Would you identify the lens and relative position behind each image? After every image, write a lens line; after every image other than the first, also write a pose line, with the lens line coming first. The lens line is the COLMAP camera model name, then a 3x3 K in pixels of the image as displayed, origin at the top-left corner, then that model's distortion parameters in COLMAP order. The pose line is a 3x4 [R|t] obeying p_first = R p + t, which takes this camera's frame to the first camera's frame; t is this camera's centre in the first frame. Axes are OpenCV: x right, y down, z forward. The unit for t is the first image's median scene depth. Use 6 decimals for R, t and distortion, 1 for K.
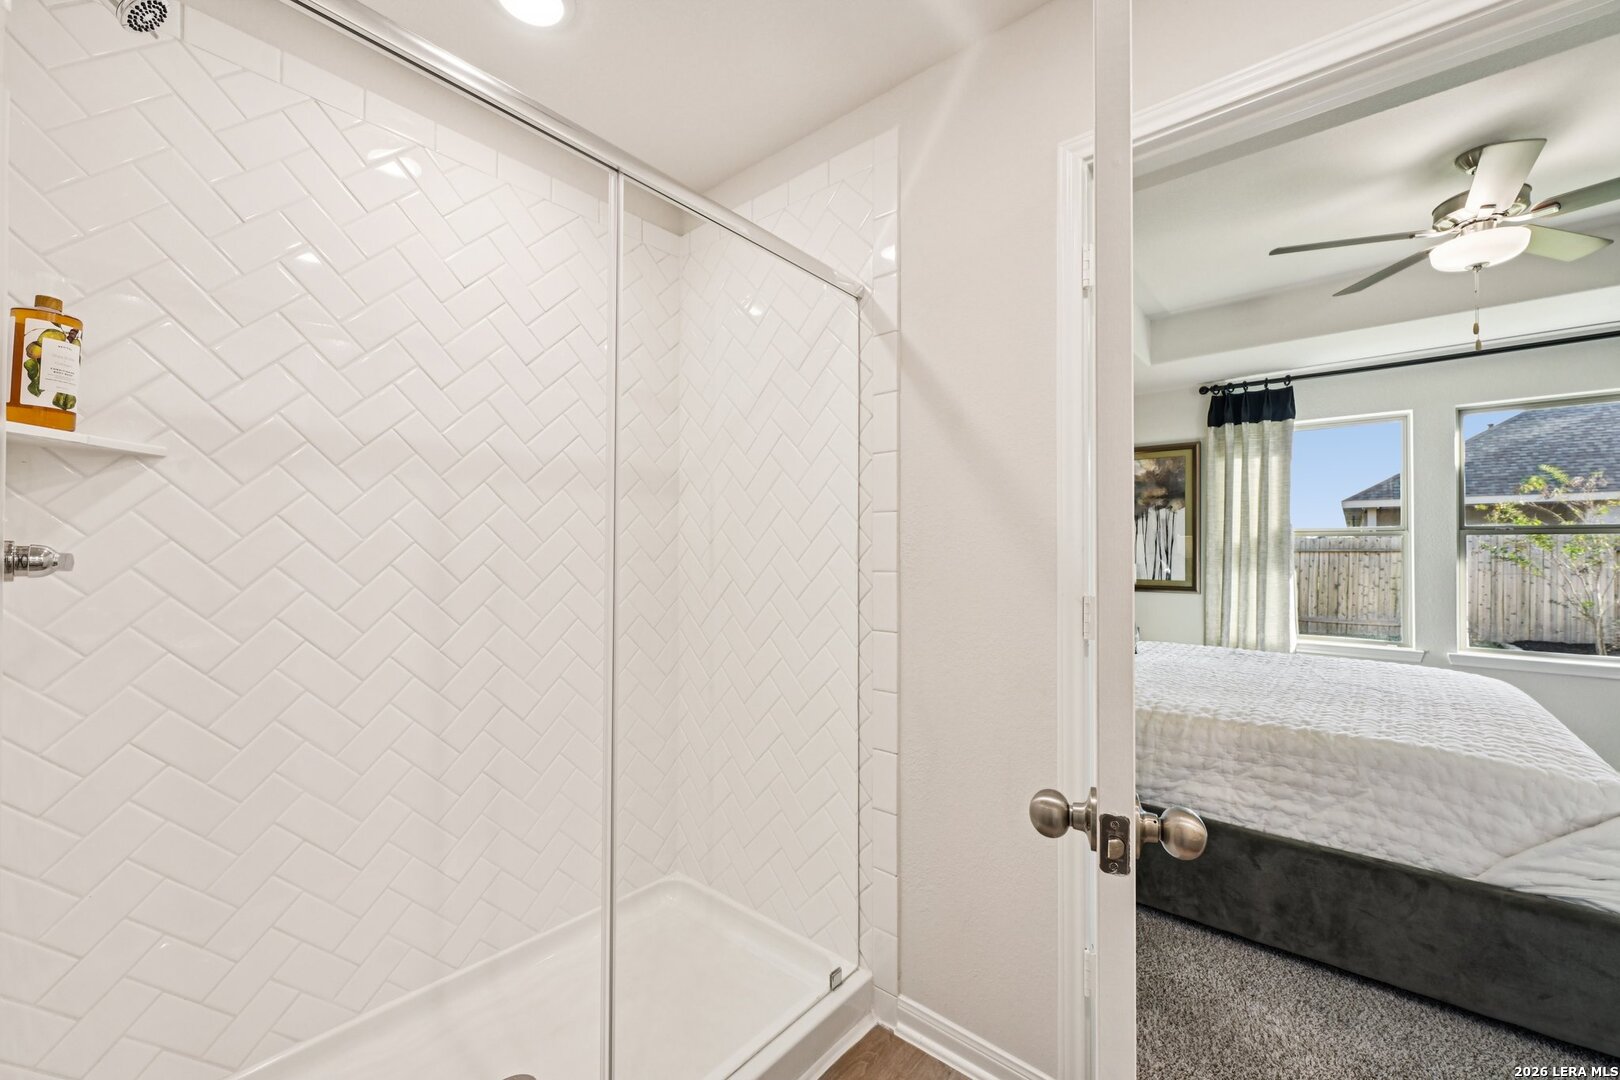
lens RADIAL K [[637.1, 0, 810.0], [0, 637.1, 539.1], [0, 0, 1]] dist [0.003678, 0.000592]
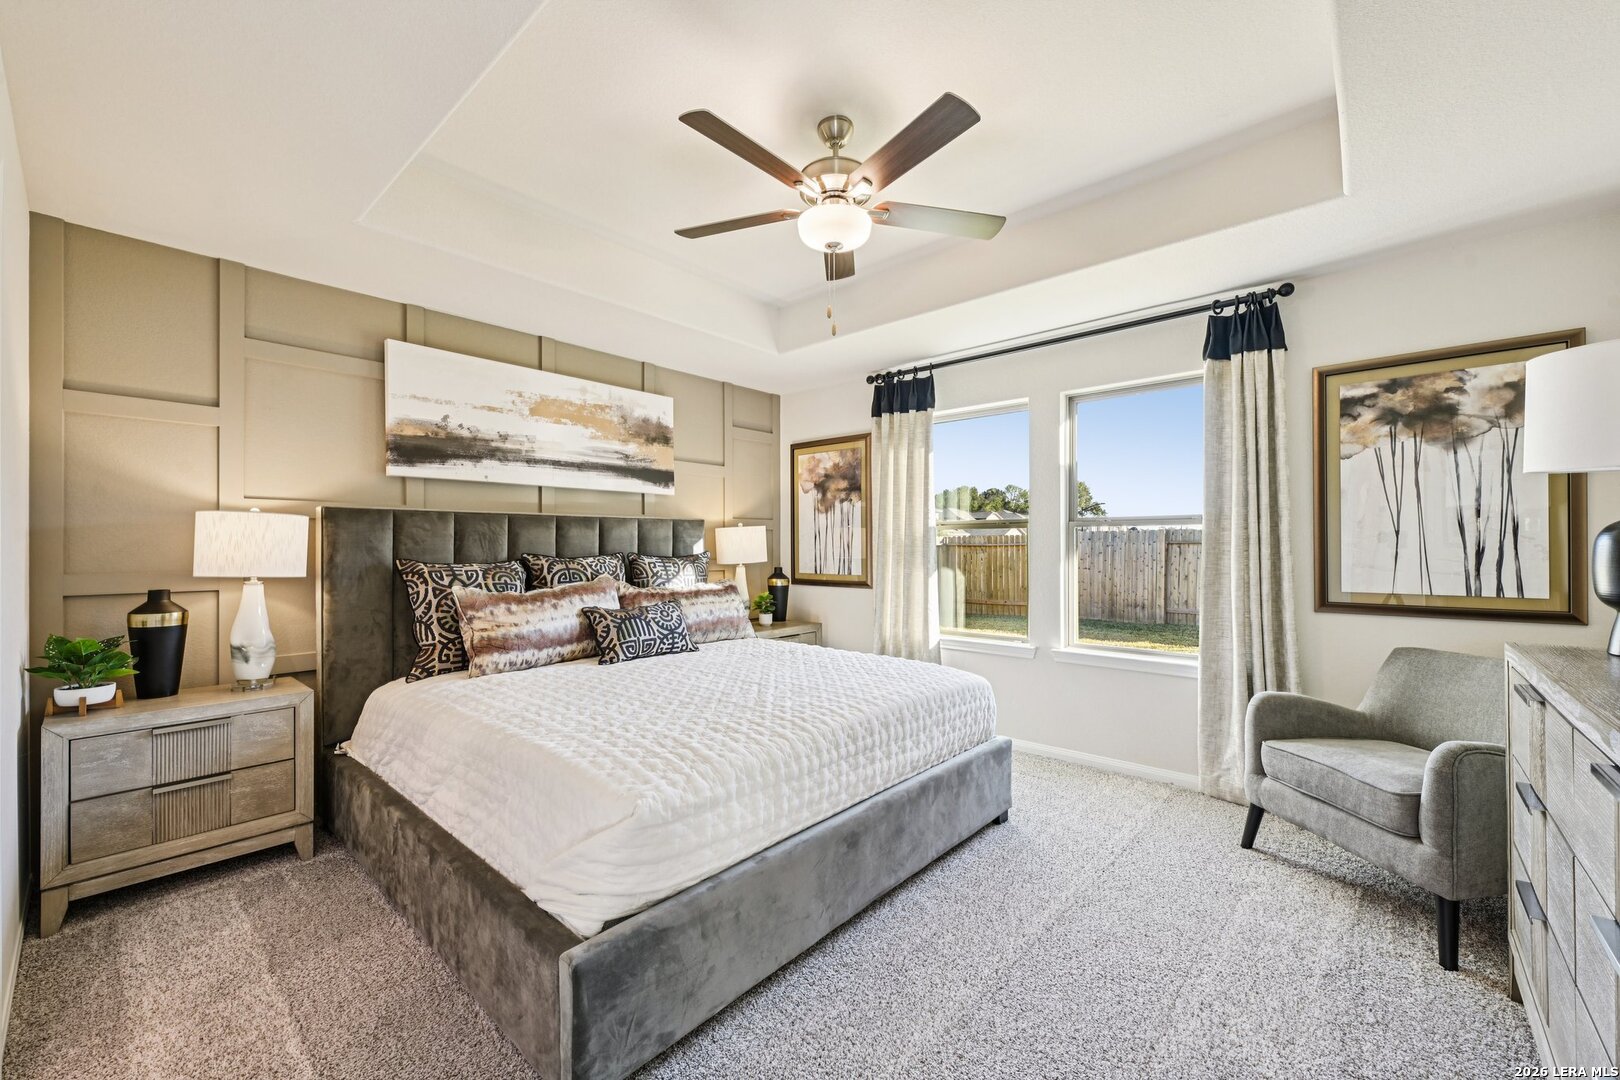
lens RADIAL K [[637.1, 0, 807.9], [0, 637.1, 546.0], [0, 0, 1]] dist [0.003678, 0.000592]
pose [[0.999910, -0.006857, -0.011504, 0.546571], [0.007109, 0.999732, 0.022033, -0.001958], [0.011350, -0.022113, 0.999691, 0.023201]]
